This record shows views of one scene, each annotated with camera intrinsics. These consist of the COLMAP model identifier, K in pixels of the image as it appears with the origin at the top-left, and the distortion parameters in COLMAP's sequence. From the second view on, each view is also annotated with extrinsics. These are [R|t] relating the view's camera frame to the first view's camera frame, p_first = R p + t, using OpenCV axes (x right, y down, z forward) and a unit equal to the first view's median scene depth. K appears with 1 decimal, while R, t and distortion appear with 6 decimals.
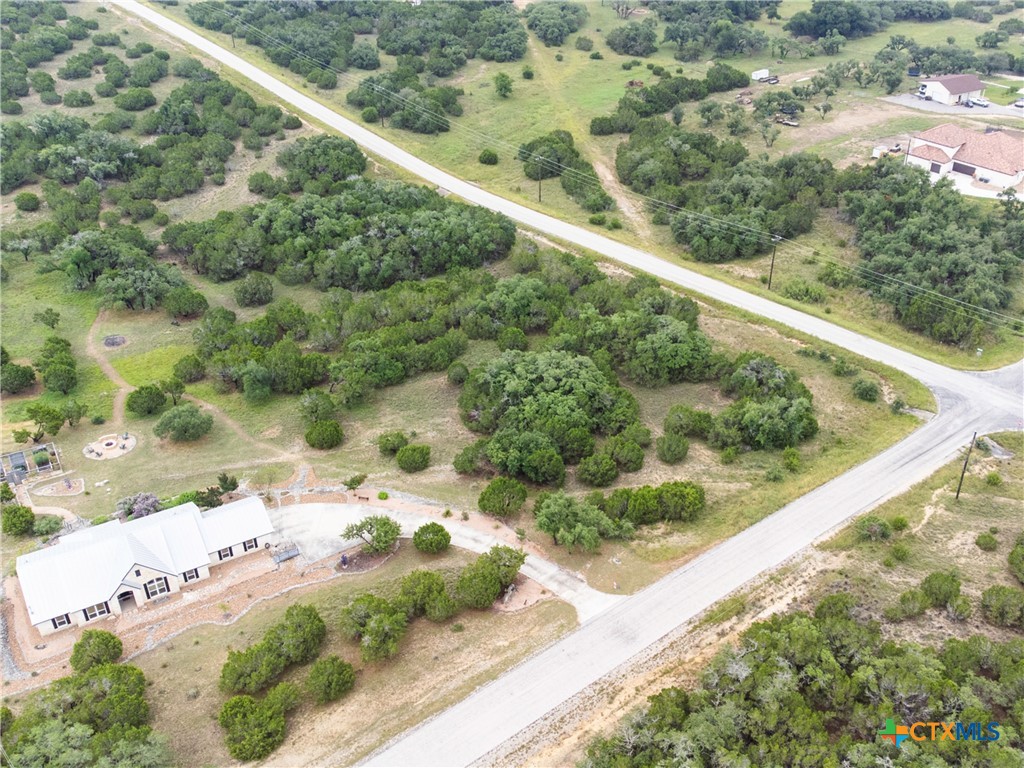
lens RADIAL K [[1023.2, 0, 581.9], [0, 1023.2, 356.0], [0, 0, 1]] dist [0.139999, -0.474446]
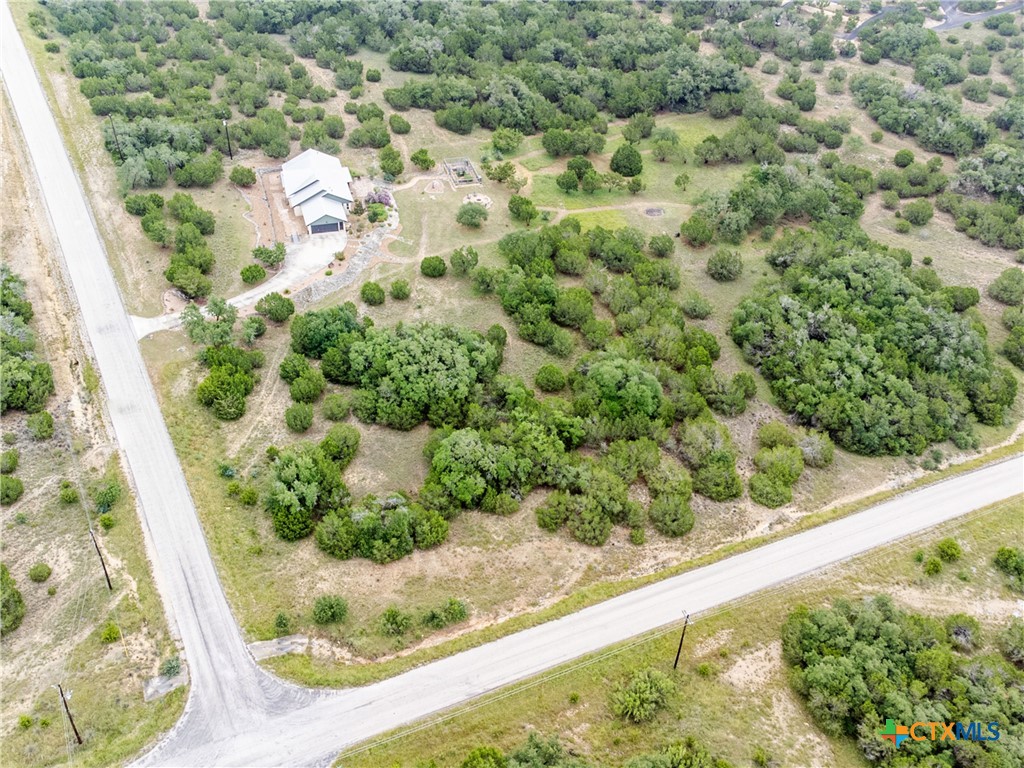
lens RADIAL K [[1014.9, 0, 512.0], [0, 1014.9, 384.0], [0, 0, 1]] dist [0.081260, -0.156404]
pose [[-0.265044, 0.586975, -0.764991, 0.737858], [-0.524944, 0.577649, 0.625104, -0.641513], [0.808817, 0.567258, 0.155027, 0.873999]]
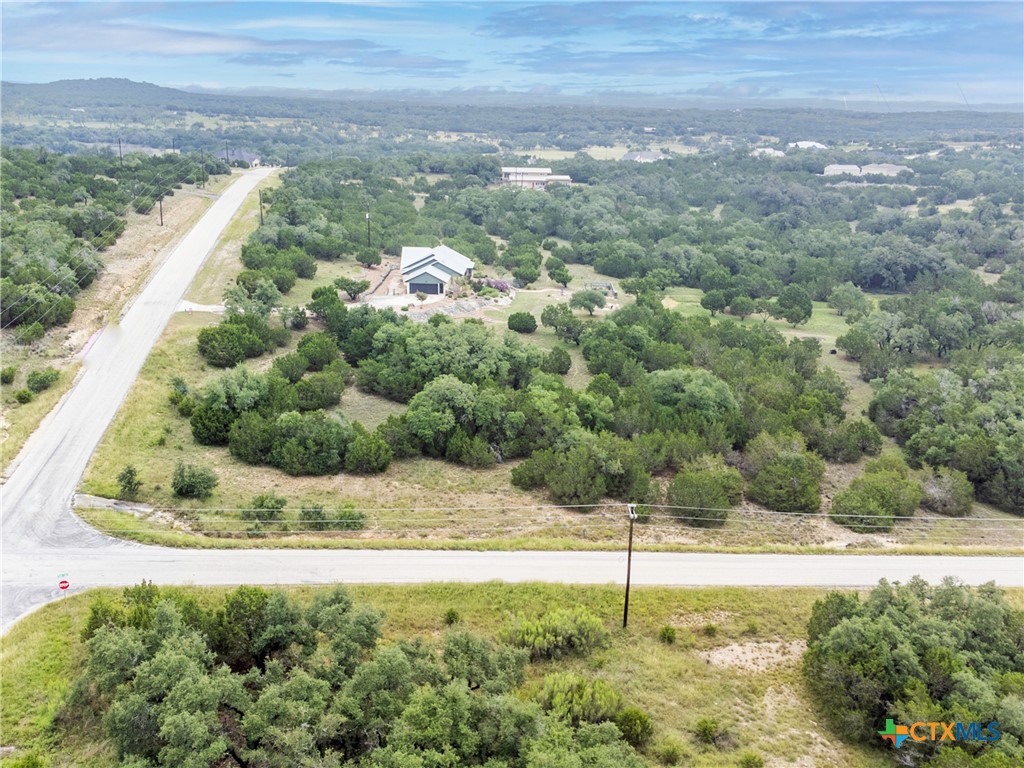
lens RADIAL K [[1014.9, 0, 512.0], [0, 1014.9, 384.0], [0, 0, 1]] dist [0.081260, -0.156404]
pose [[-0.547823, 0.207145, -0.810543, 0.650109], [-0.455689, 0.738635, 0.496755, -0.404463], [0.701596, 0.641490, -0.310248, 1.267585]]
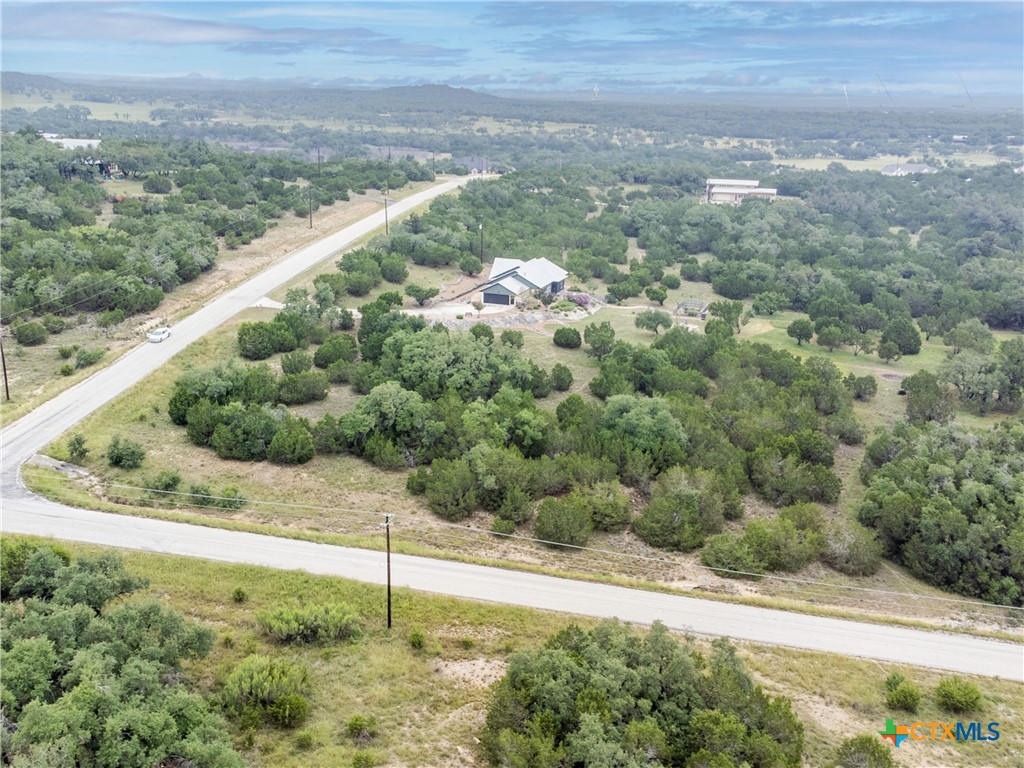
lens RADIAL K [[1014.9, 0, 512.0], [0, 1014.9, 384.0], [0, 0, 1]] dist [0.081260, -0.156404]
pose [[-0.773397, 0.148338, -0.616322, 0.495785], [-0.354138, 0.705277, 0.614142, -0.541664], [0.525778, 0.693239, -0.492927, 1.443717]]
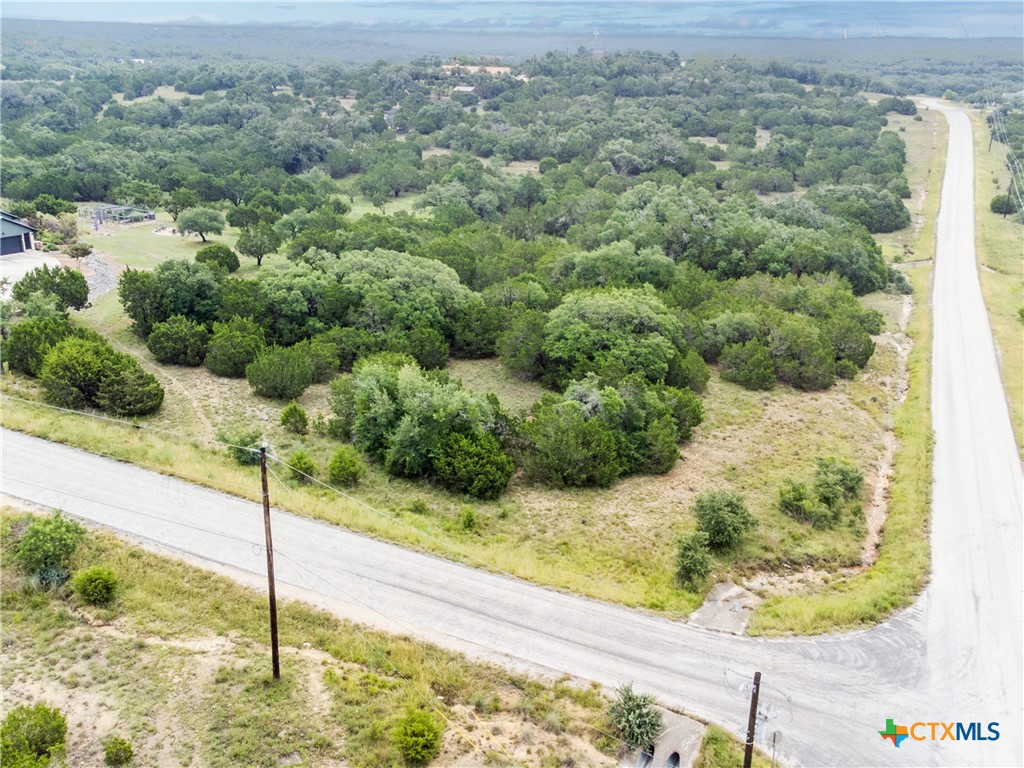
lens RADIAL K [[1014.9, 0, 512.0], [0, 1014.9, 384.0], [0, 0, 1]] dist [0.081260, -0.156404]
pose [[0.435521, 0.294149, -0.850763, 0.536125], [-0.476549, 0.877145, 0.059316, 0.001611], [0.763690, 0.379597, 0.522191, 0.712754]]
